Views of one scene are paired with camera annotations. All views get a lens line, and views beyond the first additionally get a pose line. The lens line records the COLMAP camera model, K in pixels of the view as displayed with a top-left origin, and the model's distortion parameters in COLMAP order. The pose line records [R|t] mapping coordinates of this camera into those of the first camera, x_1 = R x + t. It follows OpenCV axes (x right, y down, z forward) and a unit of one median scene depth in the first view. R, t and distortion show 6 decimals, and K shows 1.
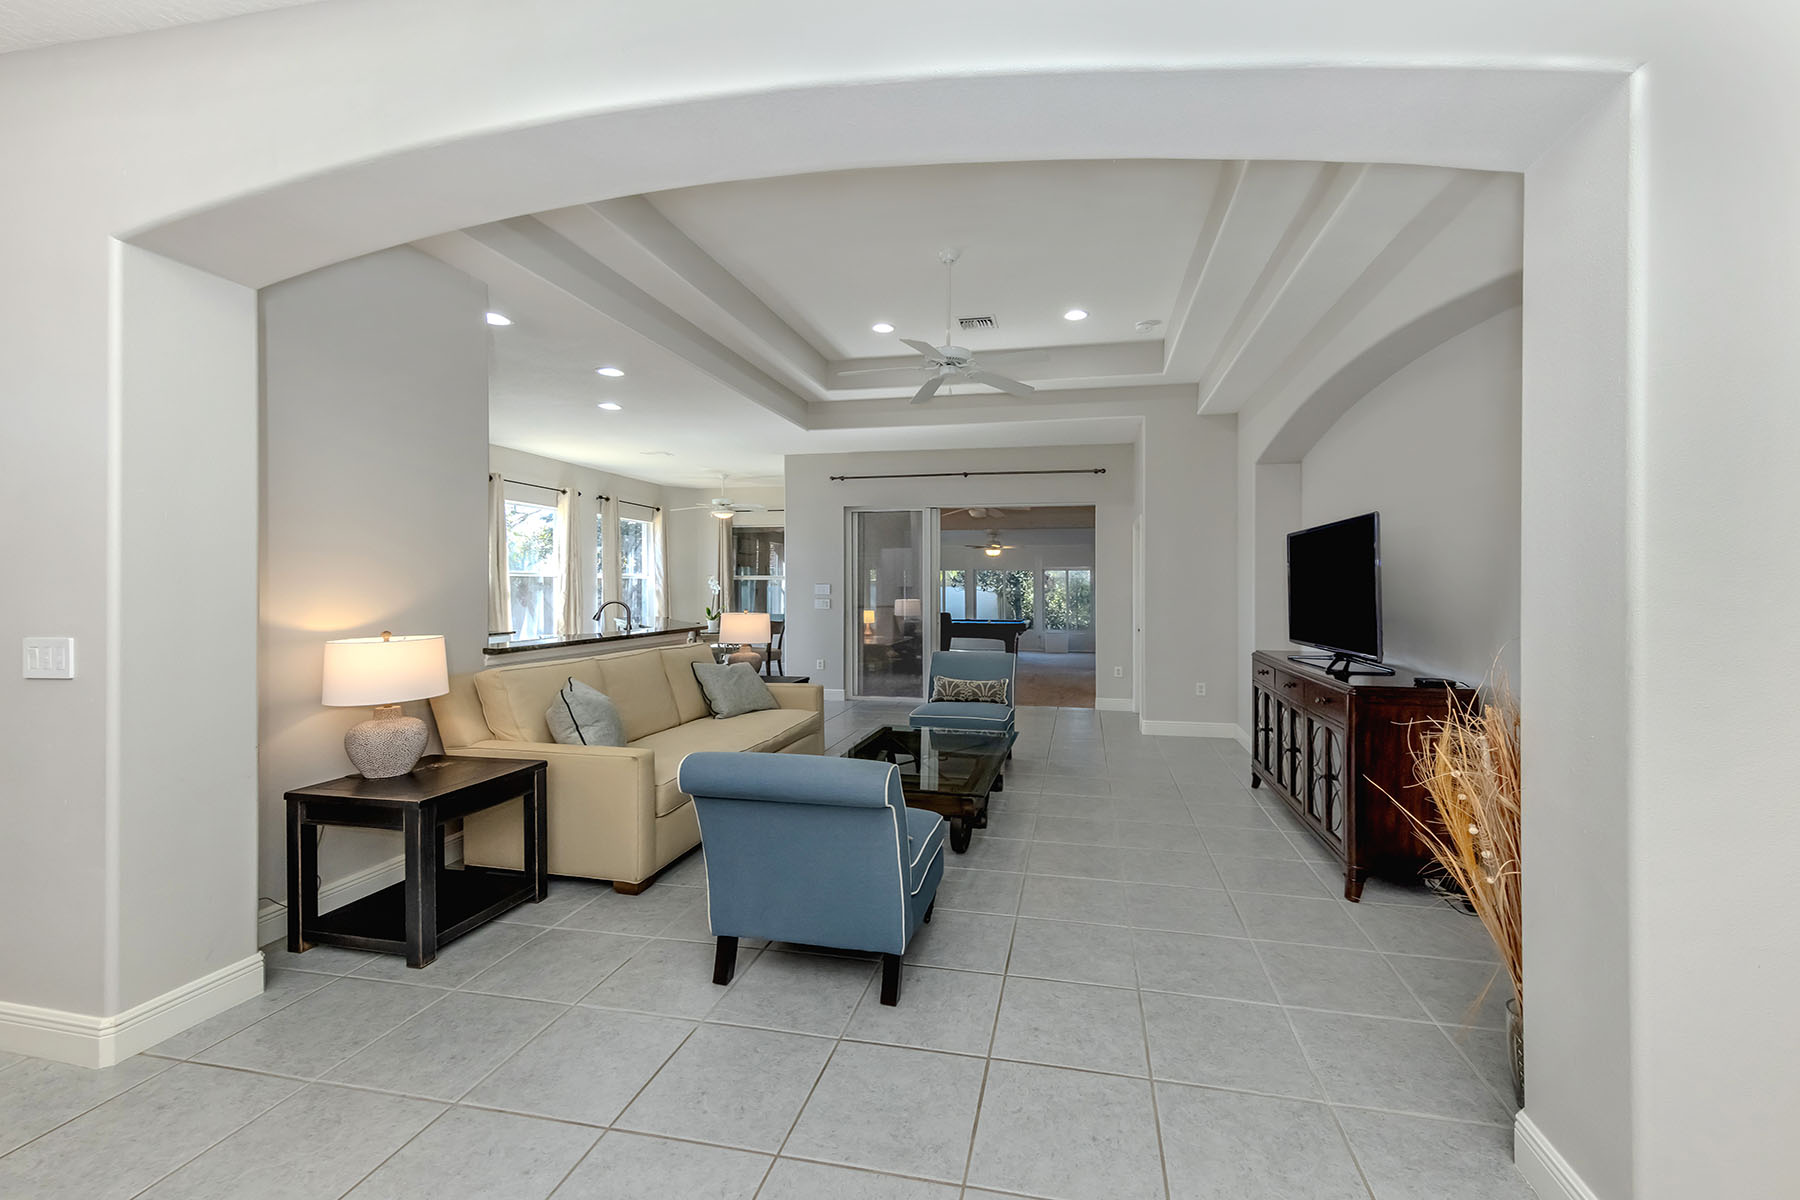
lens RADIAL K [[735.6, 0, 915.9], [0, 735.6, 578.1], [0, 0, 1]] dist [0.009868, -0.000348]
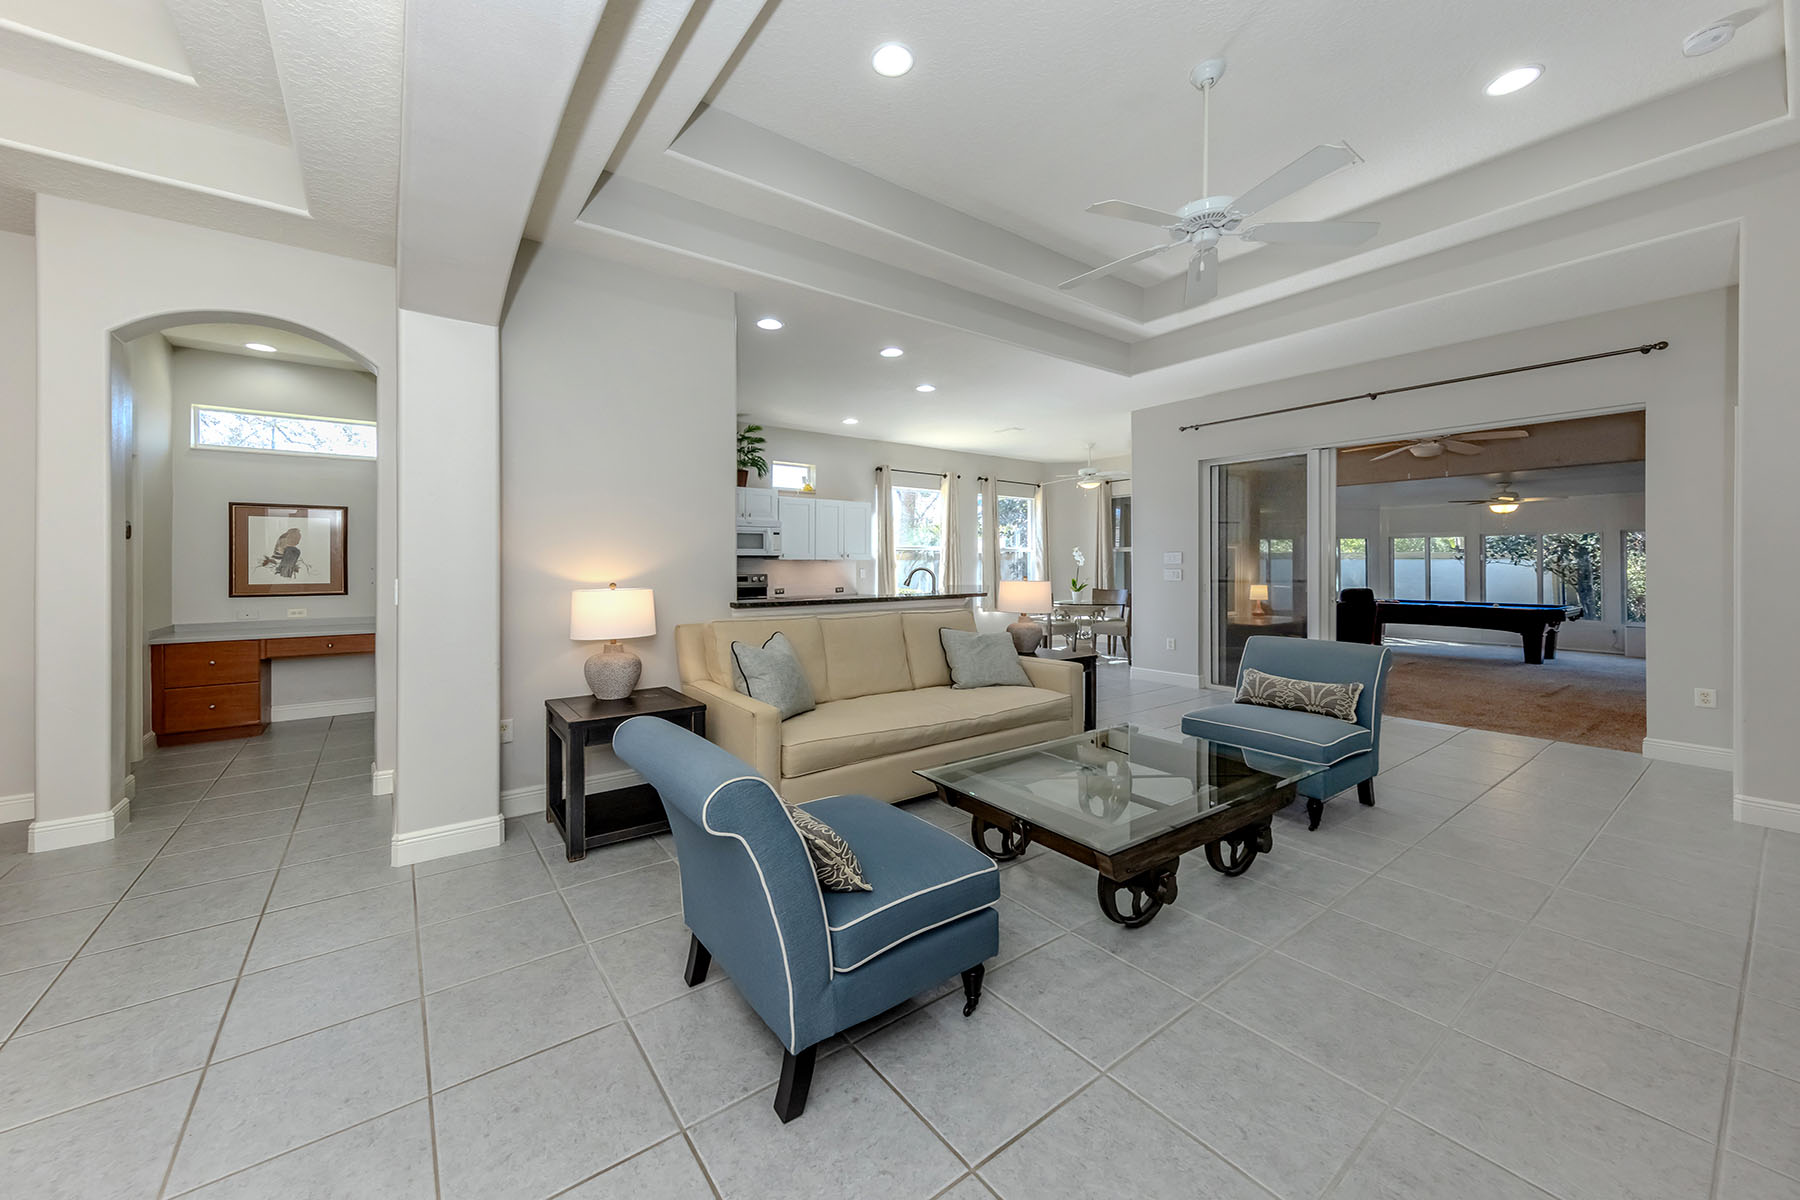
lens RADIAL K [[659.7, 0, 862.9], [0, 659.7, 563.7], [0, 0, 1]] dist [0.007319, -0.000708]
pose [[0.736769, -0.004993, -0.676126, 0.222118], [0.010904, 0.999930, 0.004497, 0.024156], [0.676056, -0.010686, 0.736773, 0.291361]]
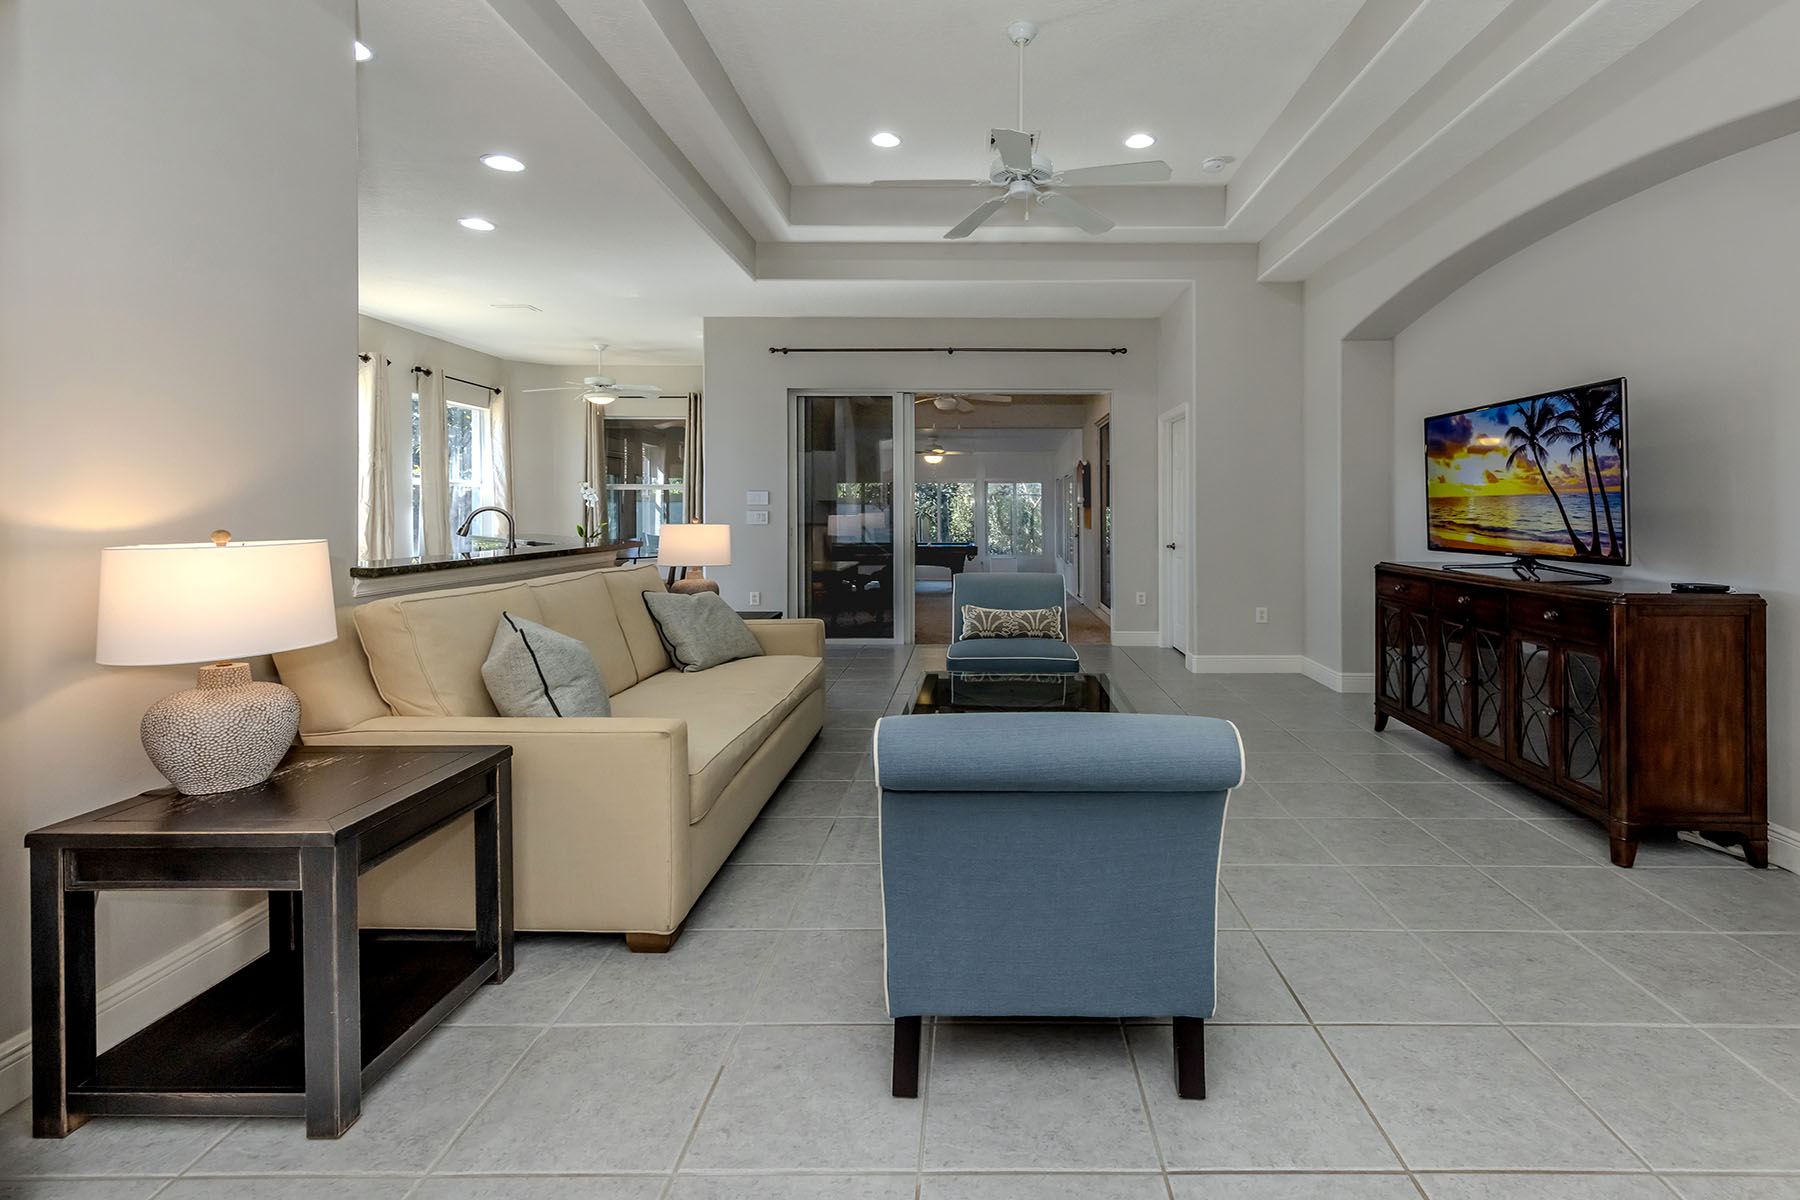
lens RADIAL K [[873.0, 0, 951.2], [0, 873.0, 501.9], [0, 0, 1]] dist [0.004303, 0.001309]
pose [[0.978874, 0.001113, 0.204463, -0.194896], [-0.001288, 0.999999, 0.000723, 0.030811], [-0.204462, -0.000971, 0.978874, 0.148769]]
